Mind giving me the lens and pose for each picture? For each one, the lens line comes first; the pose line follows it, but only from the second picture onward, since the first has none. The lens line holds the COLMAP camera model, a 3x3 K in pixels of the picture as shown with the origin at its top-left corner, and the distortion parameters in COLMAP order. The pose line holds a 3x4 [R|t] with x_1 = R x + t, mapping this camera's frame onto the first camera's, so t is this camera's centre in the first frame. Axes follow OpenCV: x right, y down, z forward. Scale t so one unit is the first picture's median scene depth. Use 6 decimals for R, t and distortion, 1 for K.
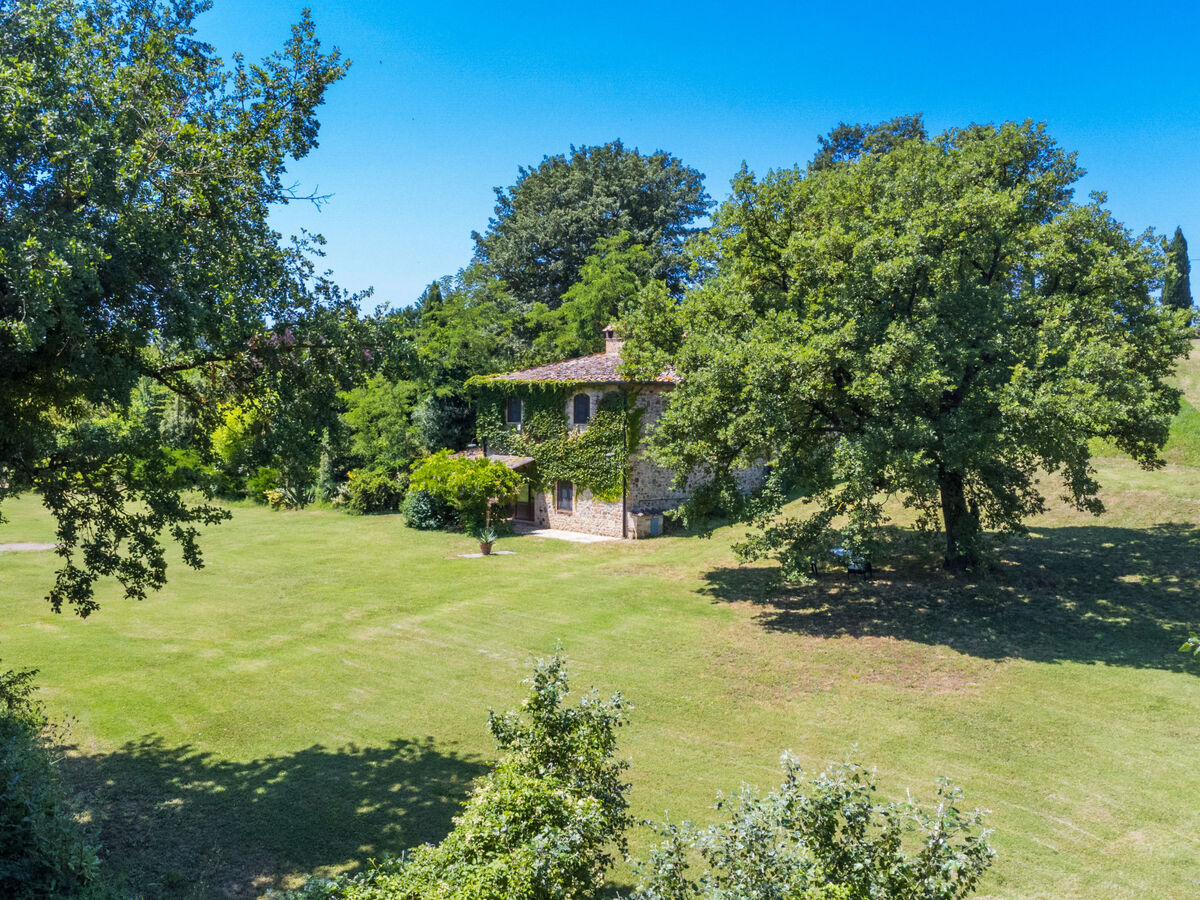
lens RADIAL K [[1207.4, 0, 597.8], [0, 1207.4, 438.4], [0, 0, 1]] dist [0.029557, 0.000000]
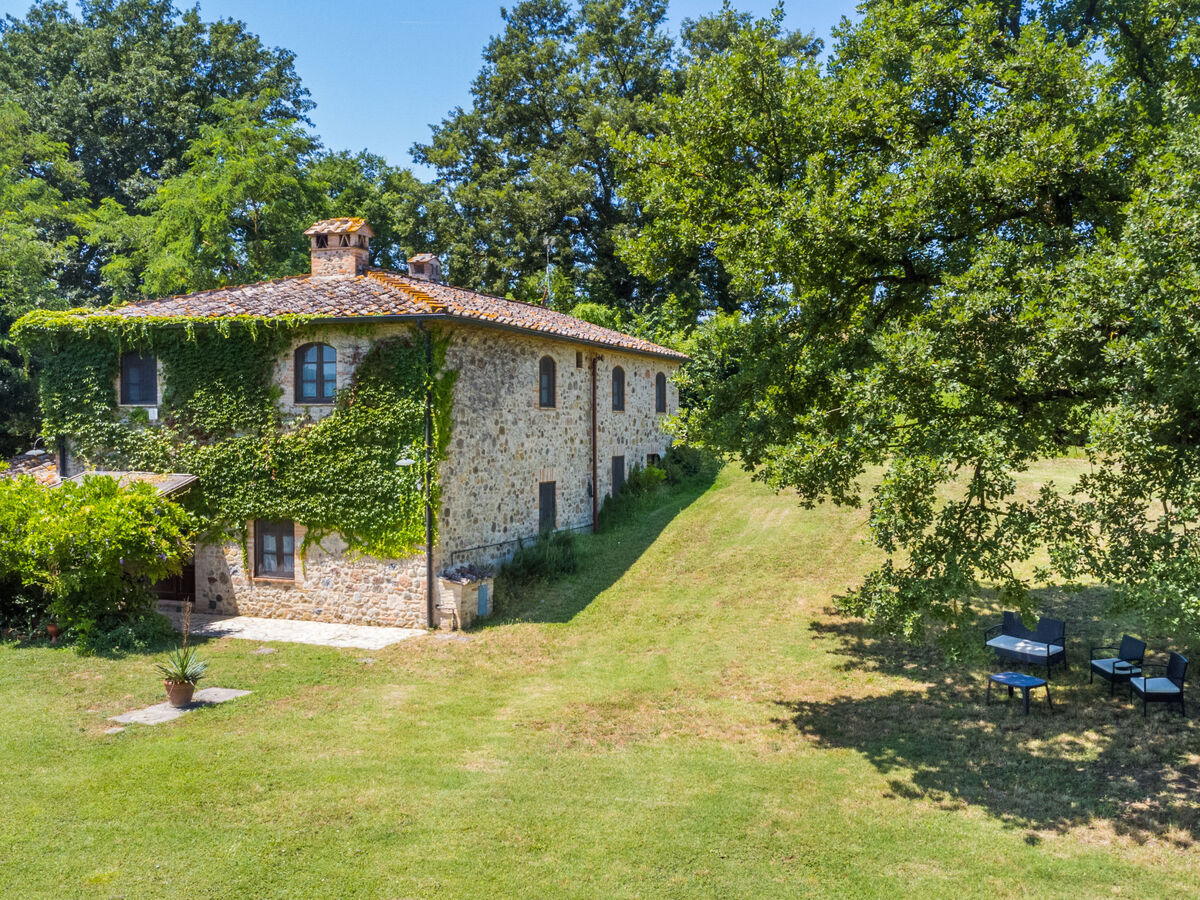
lens RADIAL K [[1207.4, 0, 601.1], [0, 1207.4, 454.8], [0, 0, 1]] dist [0.029557, 0.000000]
pose [[0.886345, -0.019204, 0.462628, -0.147502], [0.016651, 0.999815, 0.009601, 0.006548], [-0.462727, -0.000807, 0.886501, 0.528319]]
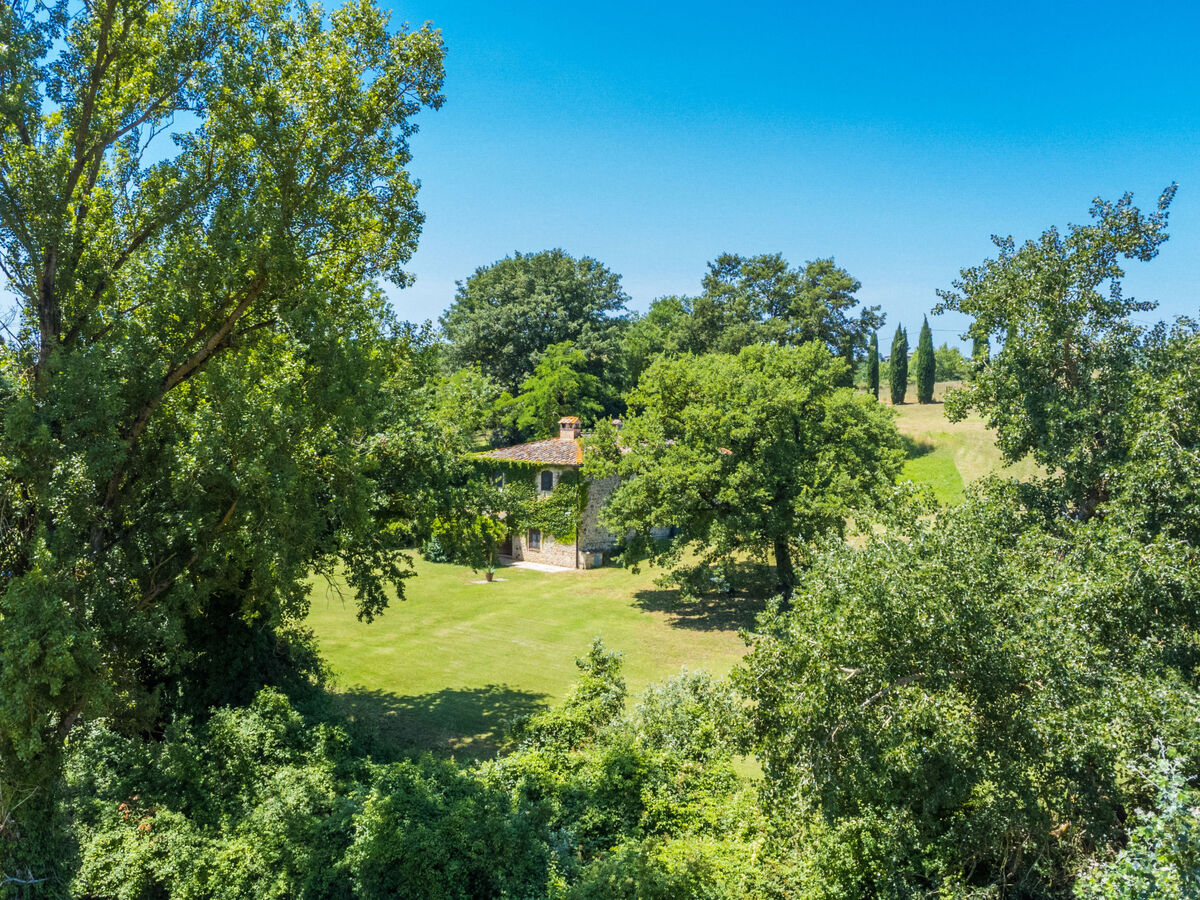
lens RADIAL K [[1207.4, 0, 604.2], [0, 1207.4, 448.4], [0, 0, 1]] dist [0.029557, 0.000000]
pose [[0.996068, 0.002022, 0.088571, -0.078487], [-0.002541, 0.999980, 0.005746, -0.076374], [-0.088558, -0.005949, 0.996053, -0.503509]]
